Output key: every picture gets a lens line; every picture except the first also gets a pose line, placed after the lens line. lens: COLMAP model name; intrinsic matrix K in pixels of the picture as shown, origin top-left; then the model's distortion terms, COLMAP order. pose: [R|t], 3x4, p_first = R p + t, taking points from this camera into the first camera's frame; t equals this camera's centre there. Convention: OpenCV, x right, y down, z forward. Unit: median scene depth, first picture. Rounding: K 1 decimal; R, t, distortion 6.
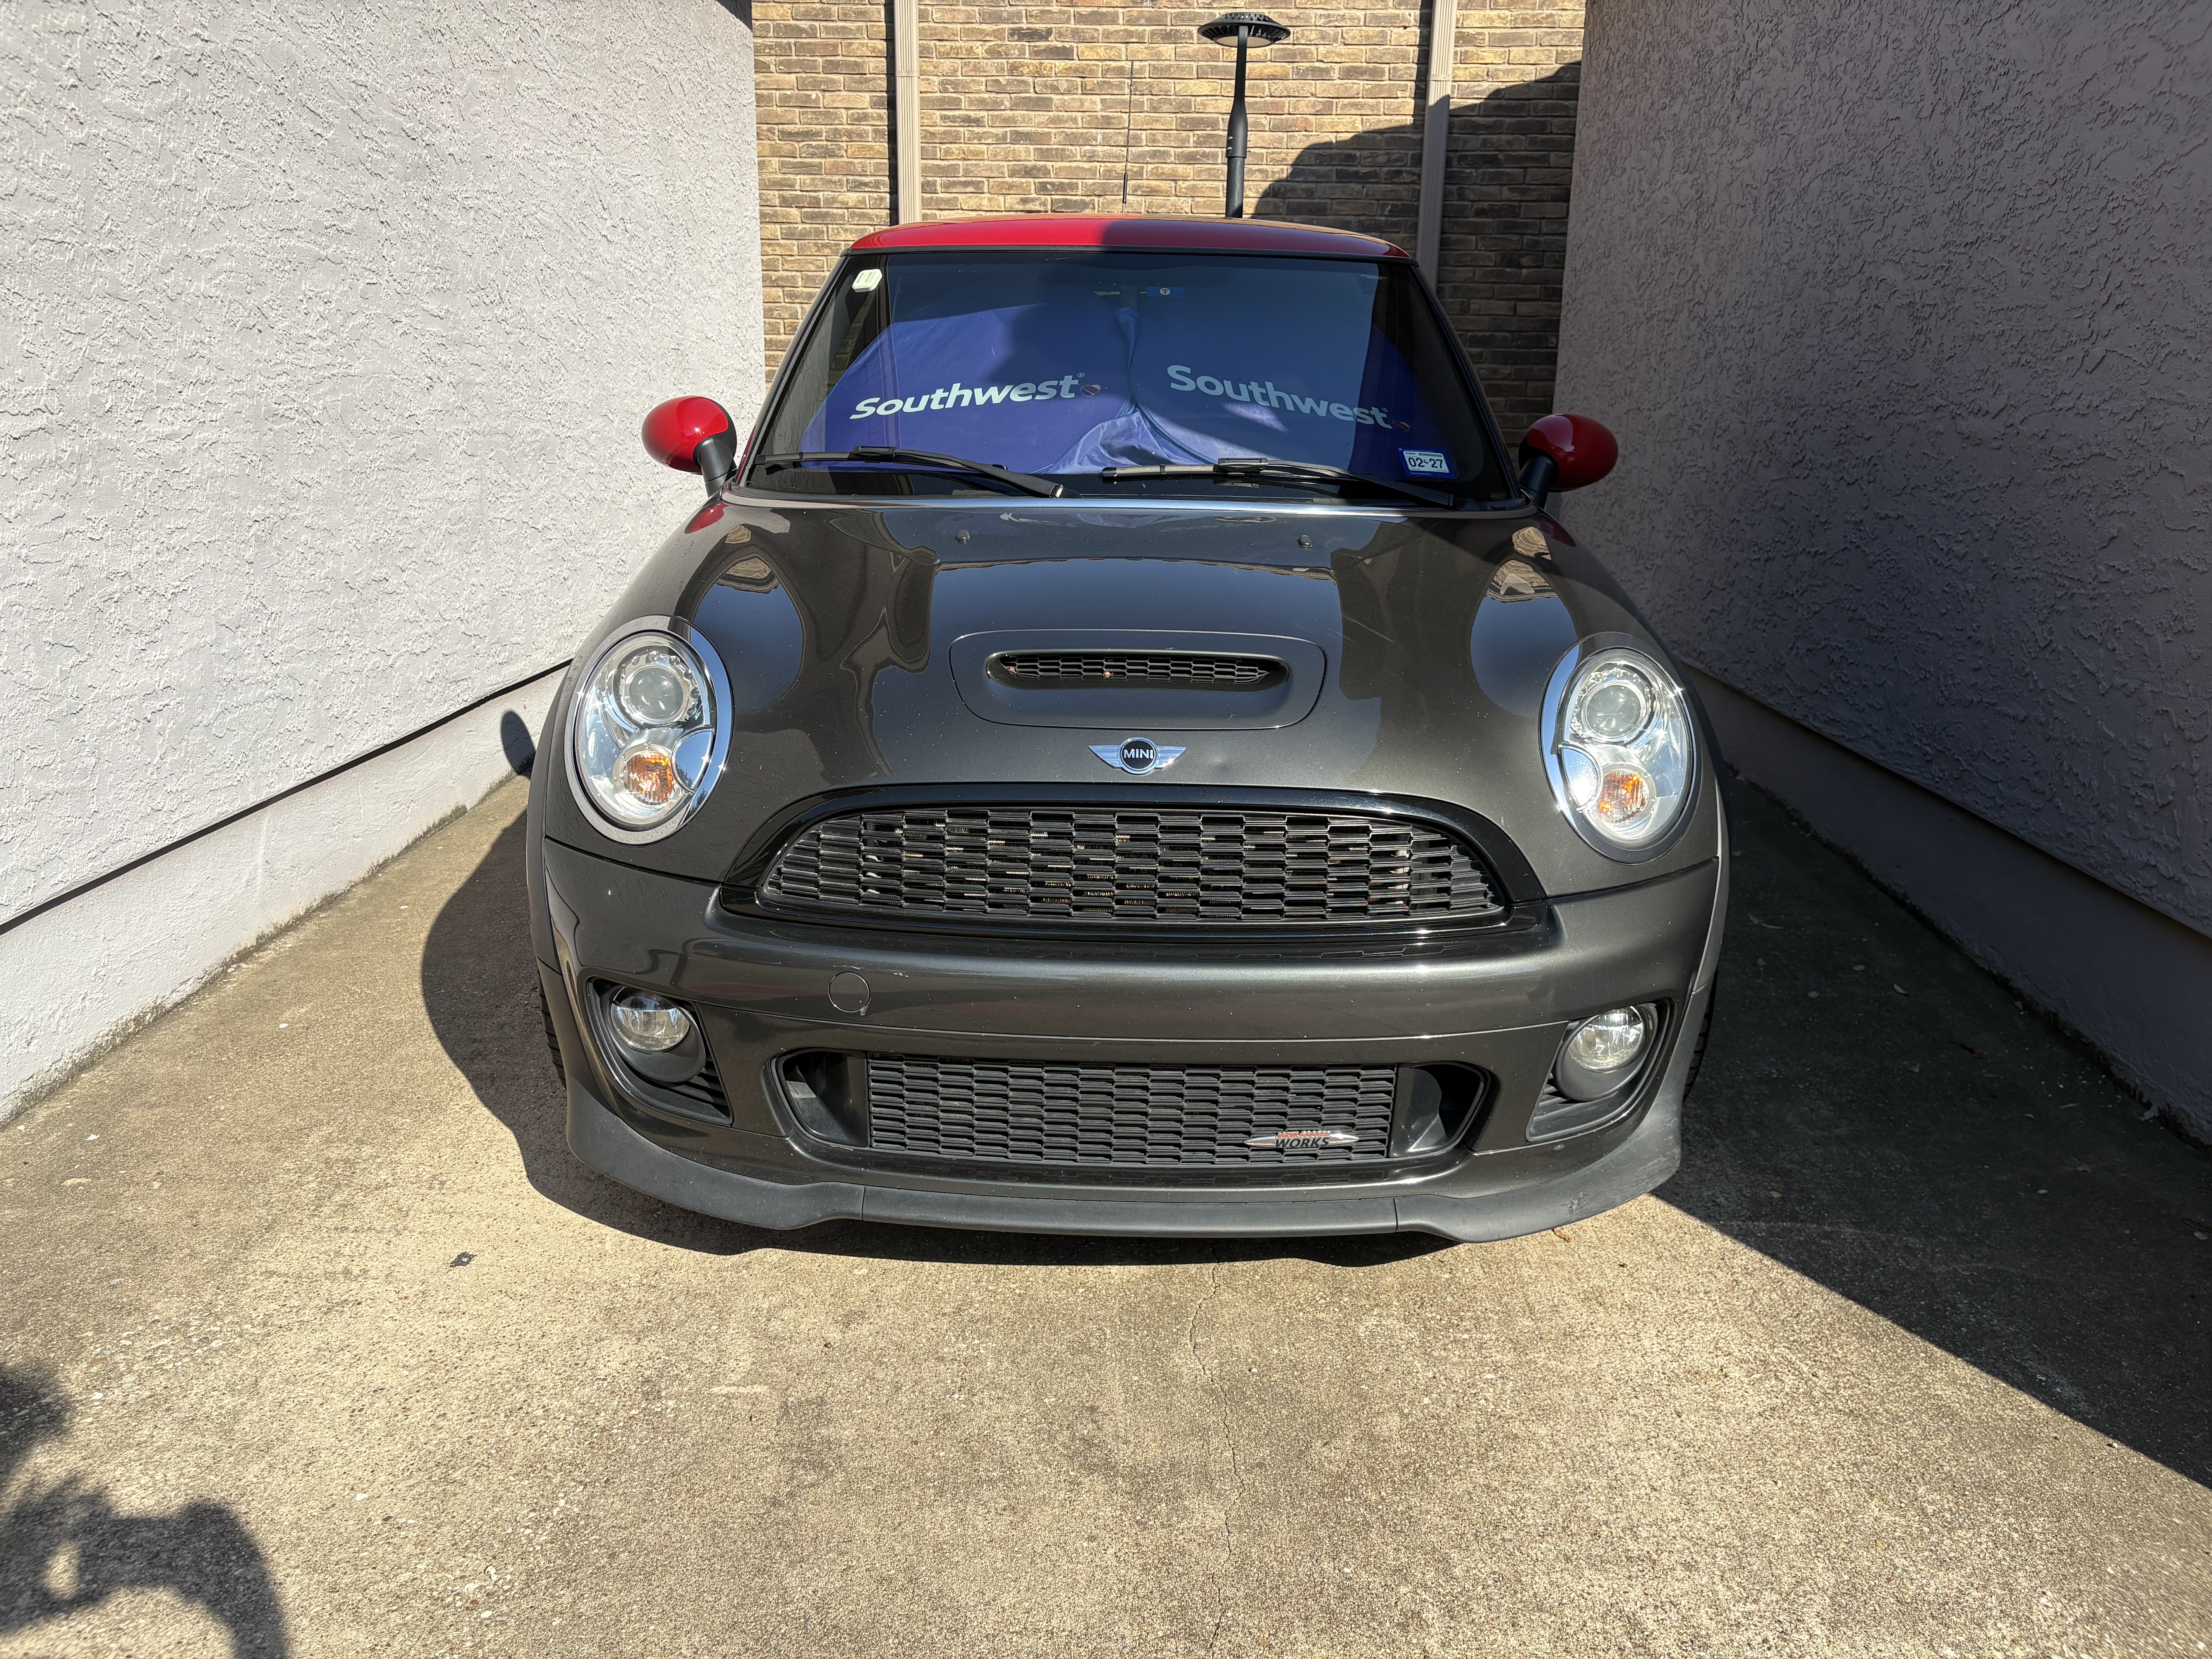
lens RADIAL K [[1702.7, 0, 1106.0], [0, 1702.7, 829.5], [0, 0, 1]] dist [0.074796, -0.080543]
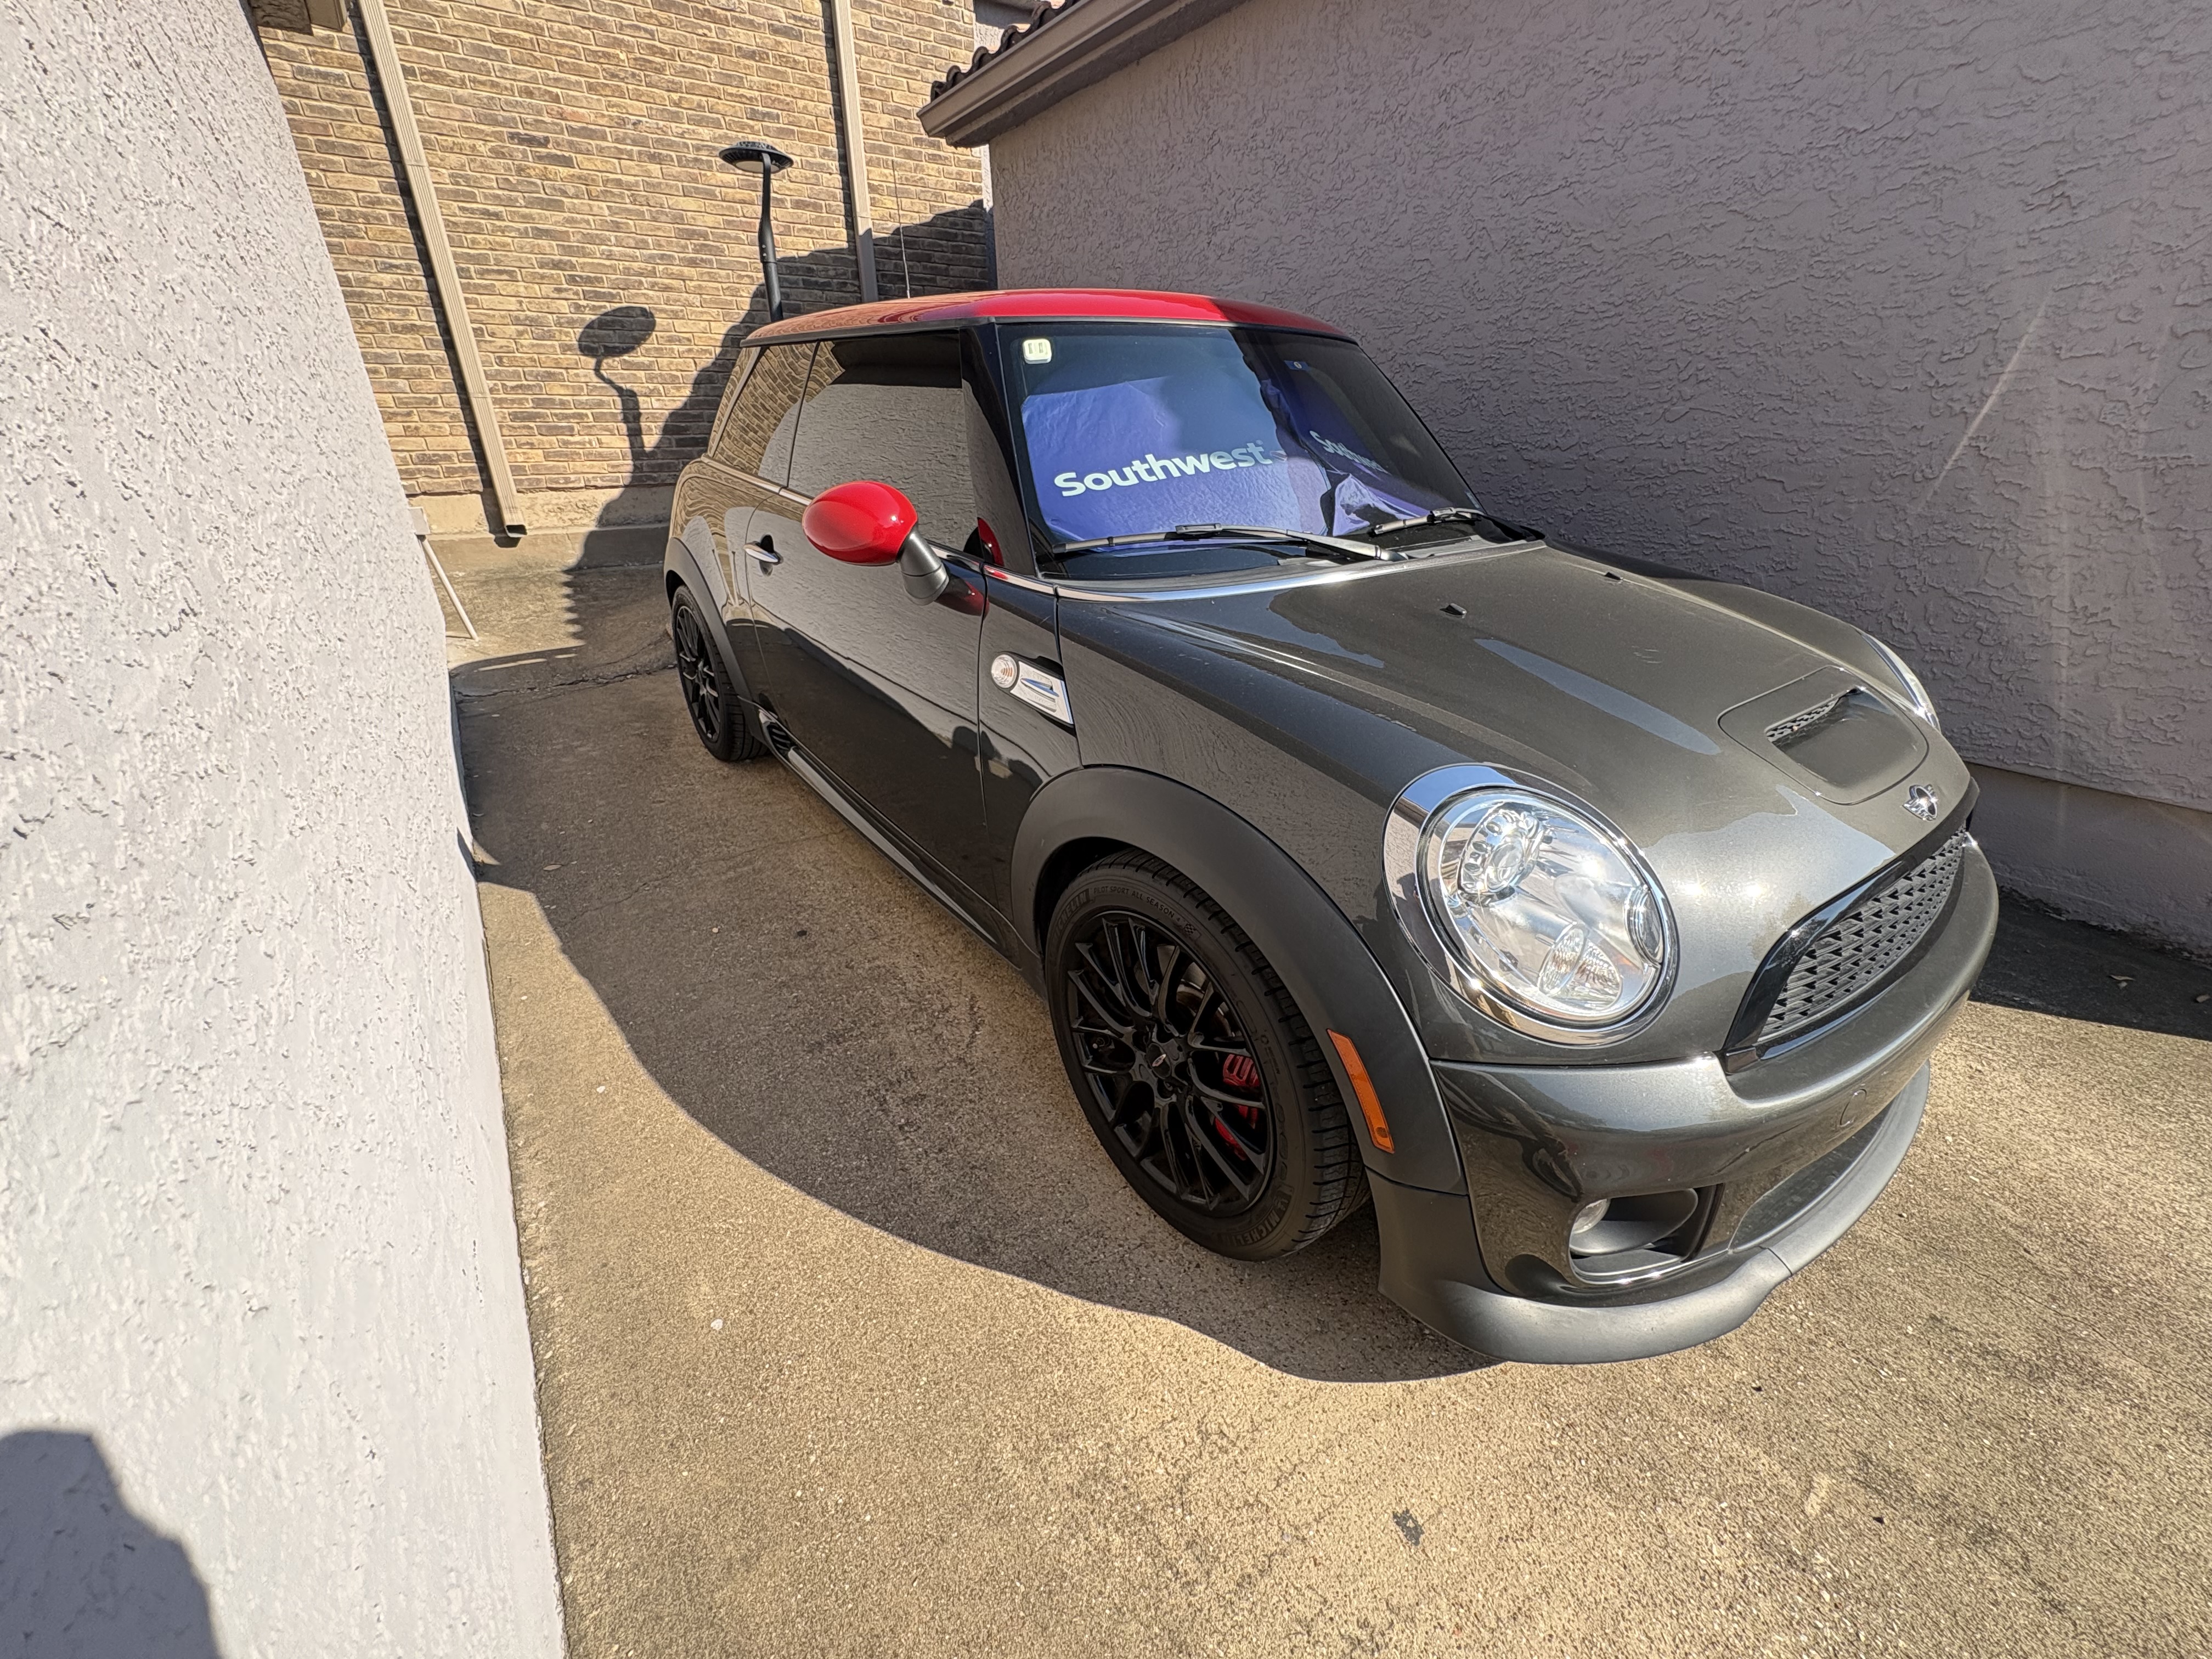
lens RADIAL K [[907.5, 0, 1106.0], [0, 907.5, 829.5], [0, 0, 1]] dist [0.003505, -0.000197]
pose [[0.794040, -0.269462, 0.544877, -0.198458], [0.178536, 0.960226, 0.214690, -0.066654], [-0.581056, -0.073192, 0.810566, 0.221295]]
